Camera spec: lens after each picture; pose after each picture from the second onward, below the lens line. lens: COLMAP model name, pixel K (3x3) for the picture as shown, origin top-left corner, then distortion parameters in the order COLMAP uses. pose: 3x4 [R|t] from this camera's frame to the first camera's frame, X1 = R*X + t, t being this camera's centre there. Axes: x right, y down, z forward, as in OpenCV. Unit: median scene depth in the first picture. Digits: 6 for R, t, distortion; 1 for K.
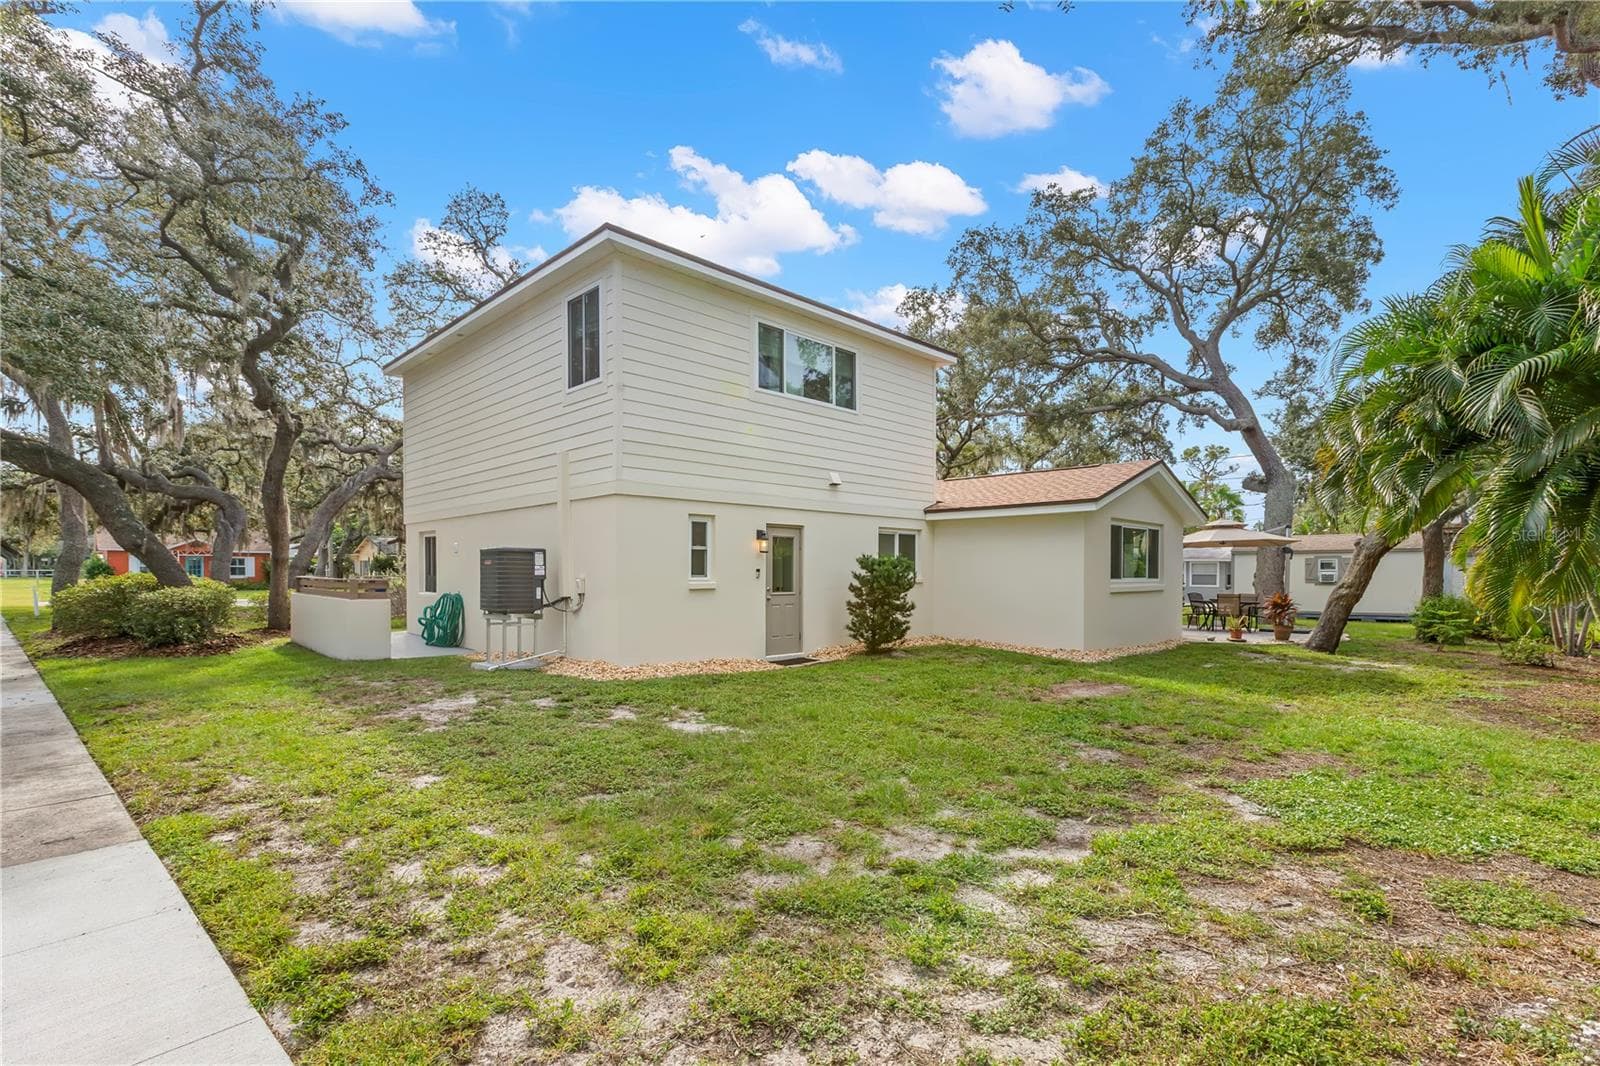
lens RADIAL K [[705.8, 0, 804.1], [0, 705.8, 576.9], [0, 0, 1]] dist [0.001273, 0.000176]
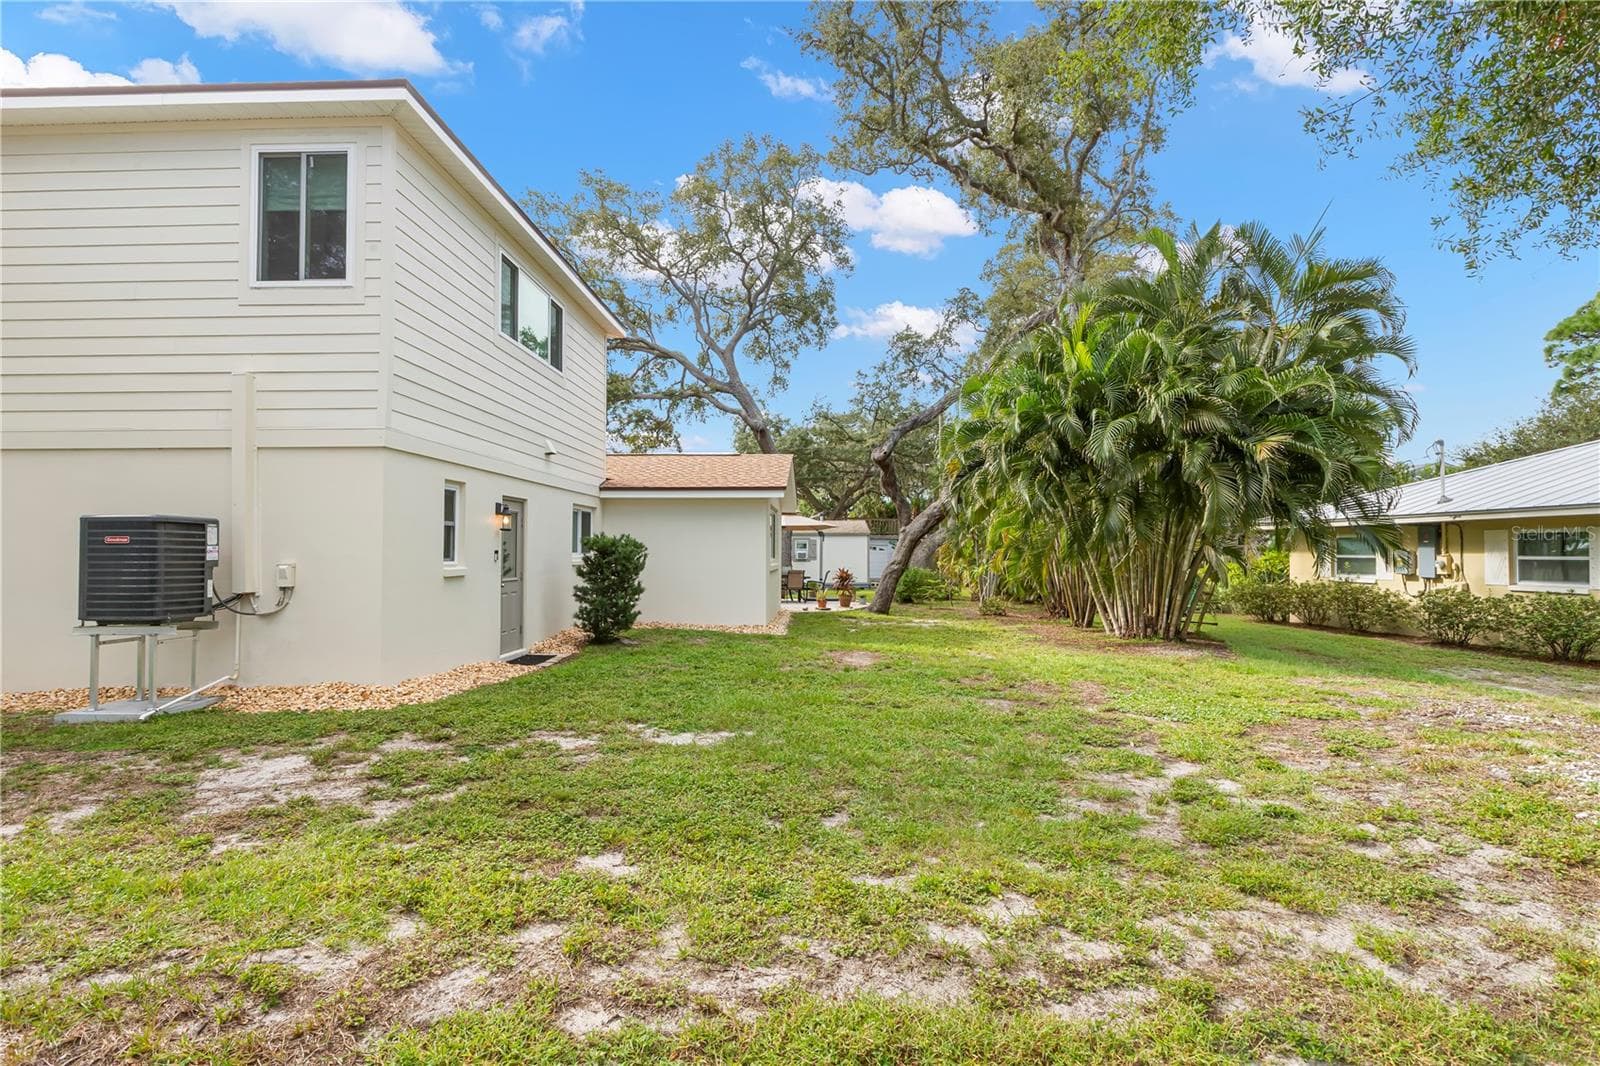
lens RADIAL K [[724.9, 0, 800.0], [0, 724.9, 533.0], [0, 0, 1]] dist [-0.002872, -0.000557]
pose [[0.752593, 0.016879, 0.658270, -0.394039], [0.003181, 0.999567, -0.029267, -0.006271], [-0.658478, 0.024120, 0.752213, 0.152780]]
